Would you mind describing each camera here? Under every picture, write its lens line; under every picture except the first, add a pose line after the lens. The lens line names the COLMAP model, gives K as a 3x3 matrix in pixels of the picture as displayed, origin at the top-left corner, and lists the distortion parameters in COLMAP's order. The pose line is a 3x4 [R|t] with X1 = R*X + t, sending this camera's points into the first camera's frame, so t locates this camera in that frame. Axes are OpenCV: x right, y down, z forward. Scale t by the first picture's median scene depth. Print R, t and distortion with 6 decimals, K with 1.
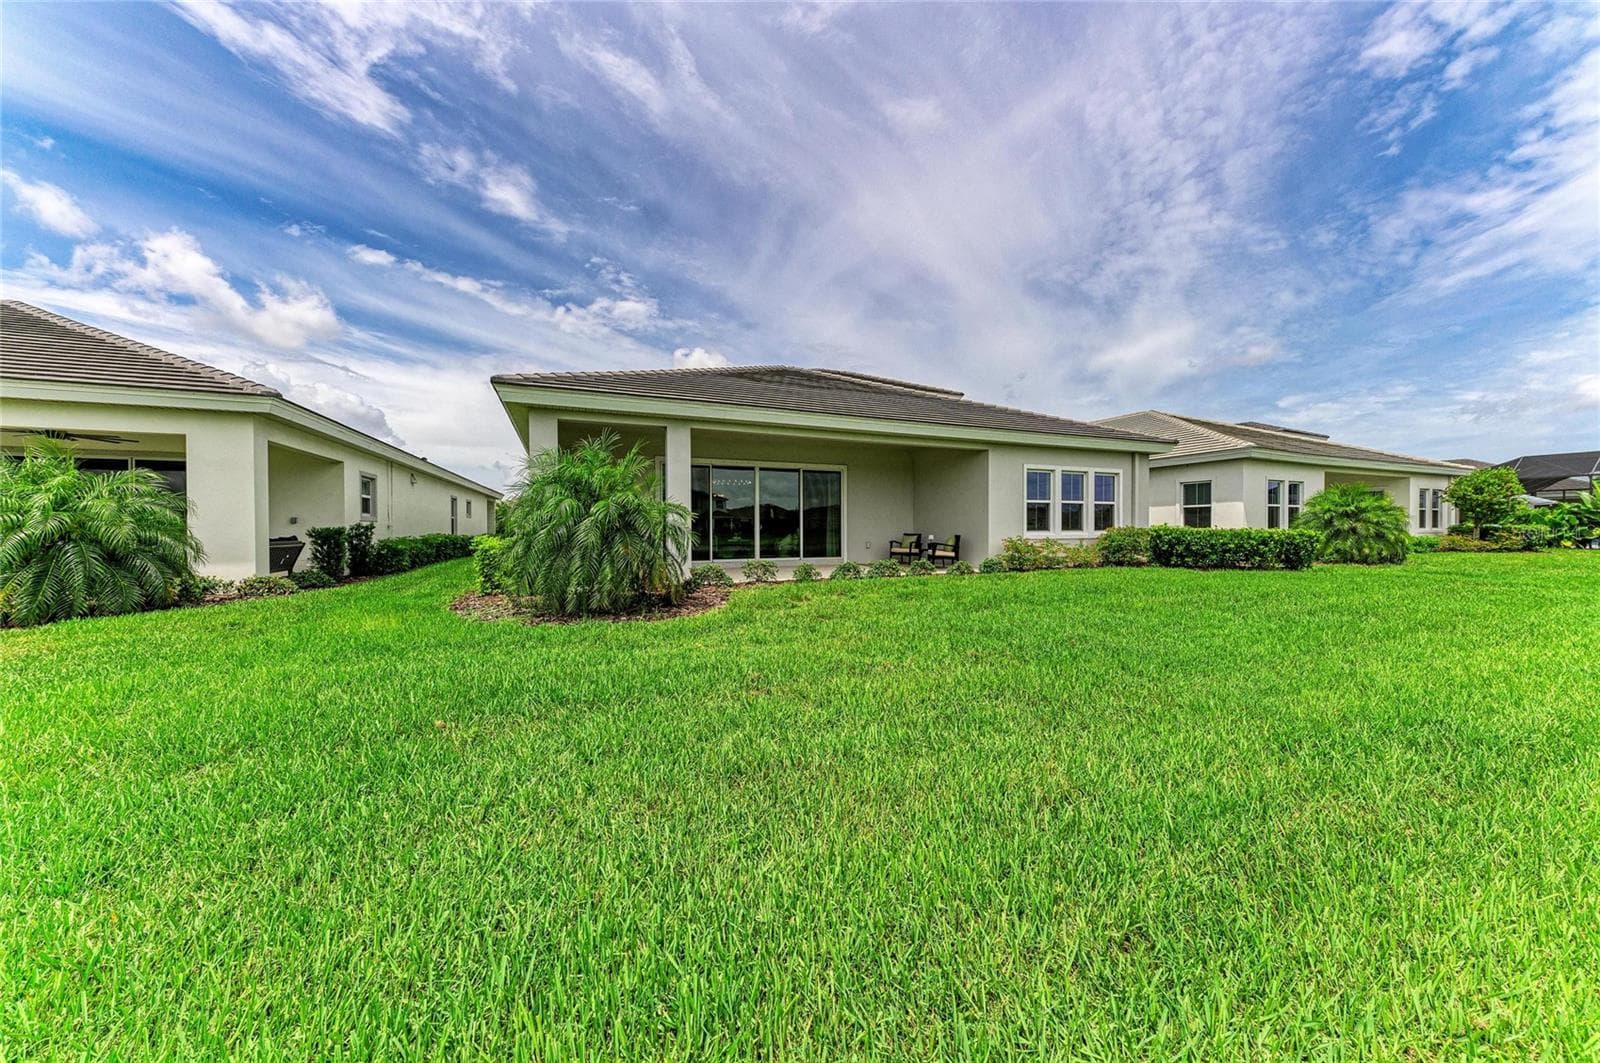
lens RADIAL K [[540.7, 0, 811.6], [0, 540.7, 531.4], [0, 0, 1]] dist [-0.000306, -0.000196]
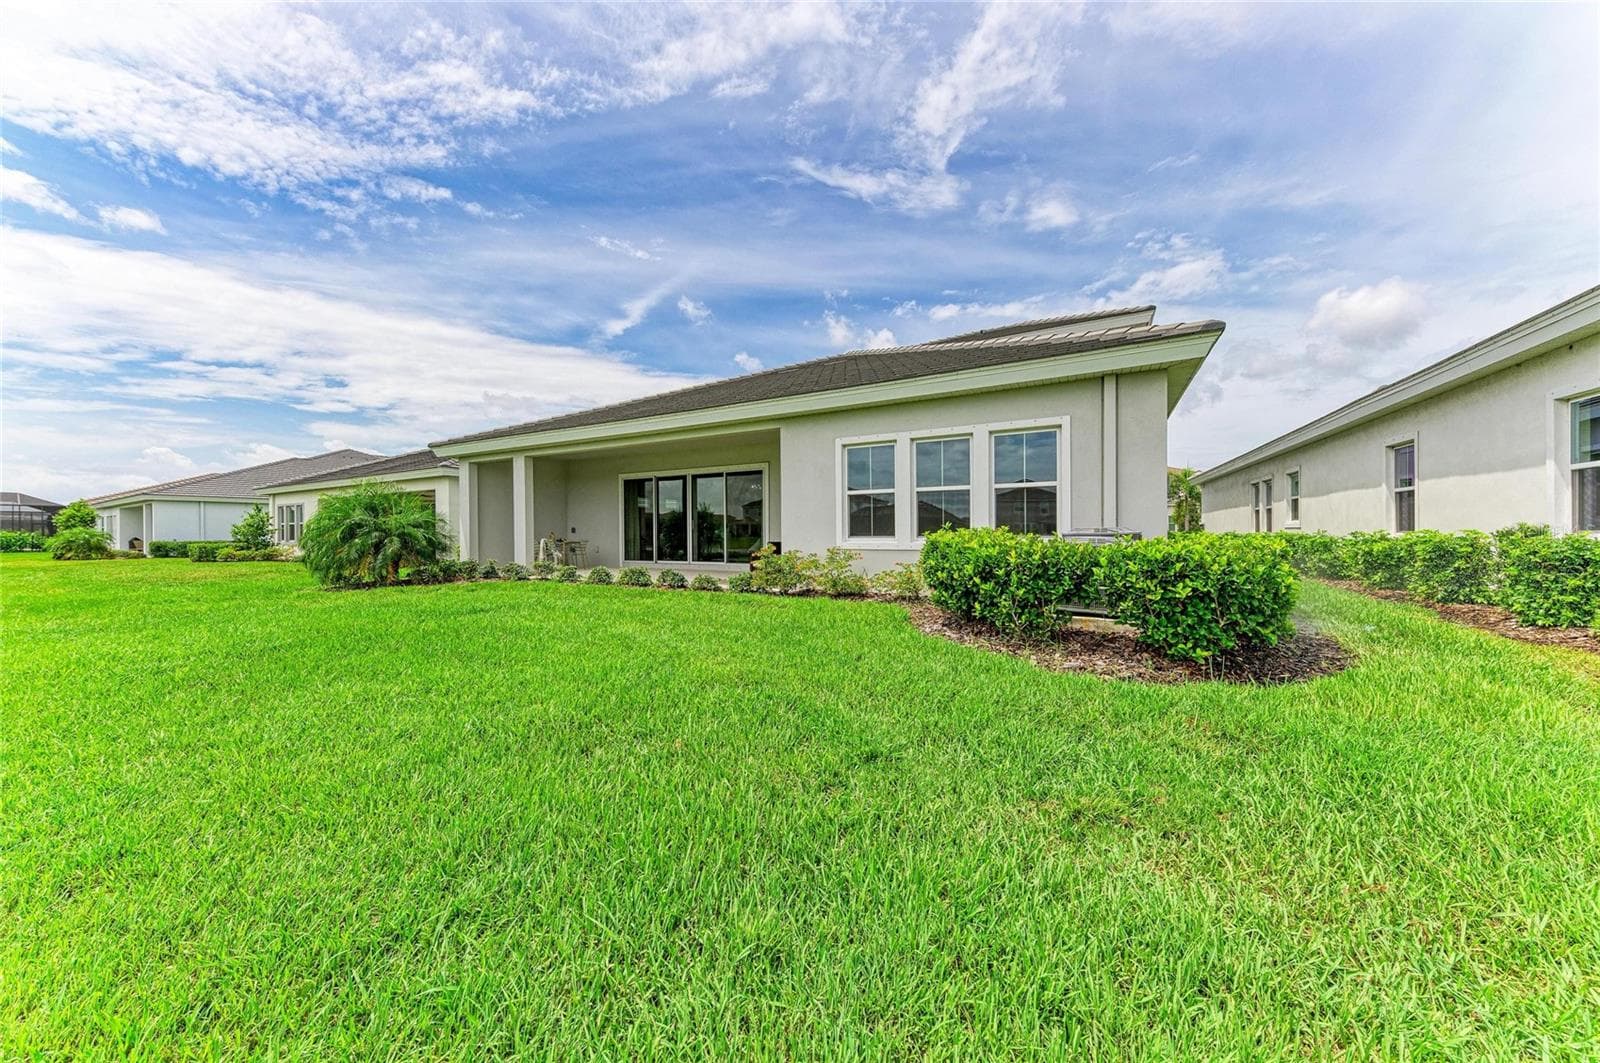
lens RADIAL K [[540.7, 0, 811.4], [0, 540.7, 530.1], [0, 0, 1]] dist [-0.000306, -0.000196]
pose [[0.590310, -0.003292, -0.807170, 0.829857], [0.002640, 0.999994, -0.002148, -0.007236], [0.807172, -0.000863, 0.590315, 0.507562]]
